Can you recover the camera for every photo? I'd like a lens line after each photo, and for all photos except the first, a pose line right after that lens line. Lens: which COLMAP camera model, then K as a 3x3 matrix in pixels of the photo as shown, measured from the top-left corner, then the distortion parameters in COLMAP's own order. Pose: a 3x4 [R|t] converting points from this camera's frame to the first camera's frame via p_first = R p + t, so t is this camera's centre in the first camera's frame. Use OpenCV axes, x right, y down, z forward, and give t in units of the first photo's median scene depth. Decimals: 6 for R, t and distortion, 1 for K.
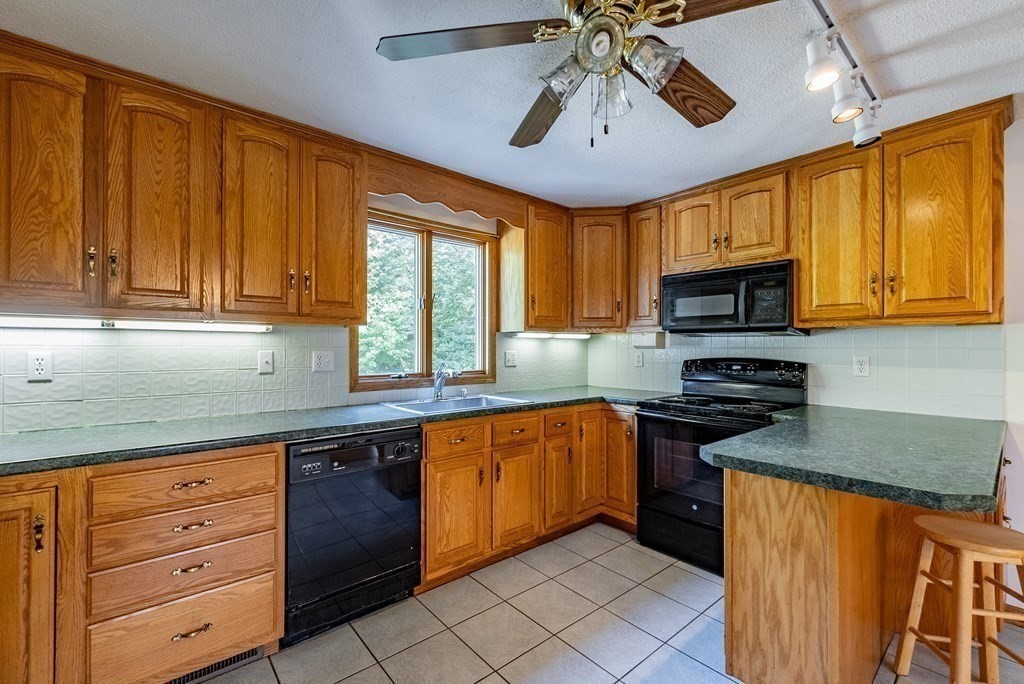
lens RADIAL K [[427.1, 0, 479.3], [0, 427.1, 344.0], [0, 0, 1]] dist [-0.001040, -0.000259]
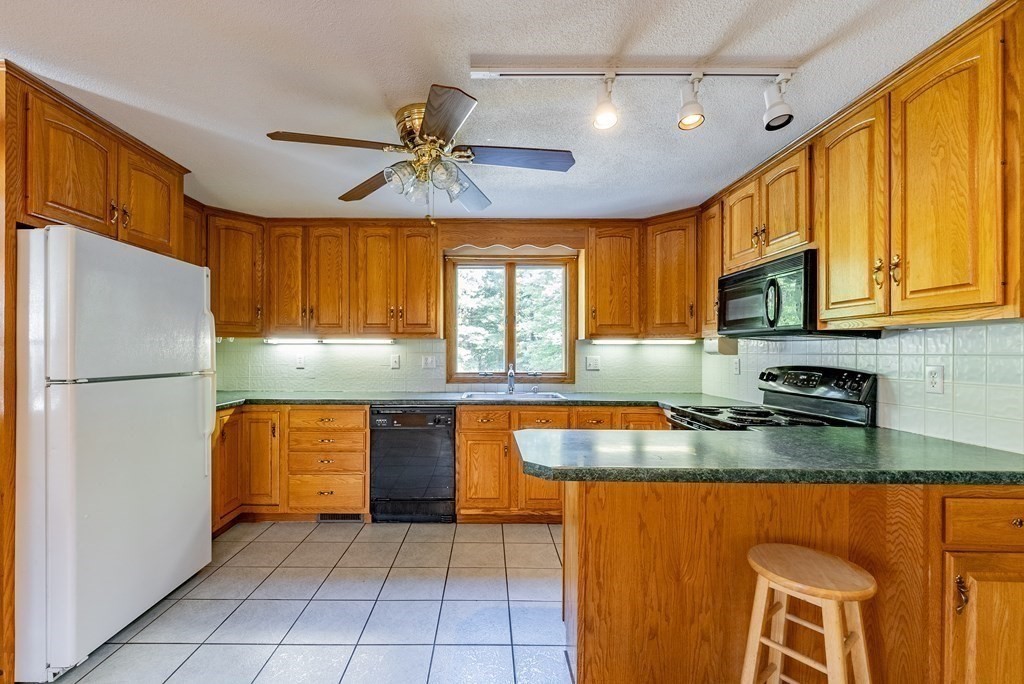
lens RADIAL K [[417.7, 0, 484.7], [0, 417.7, 351.0], [0, 0, 1]] dist [0.001946, 0.000025]
pose [[0.779961, -0.001489, -0.625826, 0.821420], [0.004005, 0.999989, 0.002612, -0.002068], [0.625815, -0.004544, 0.779958, -0.053766]]
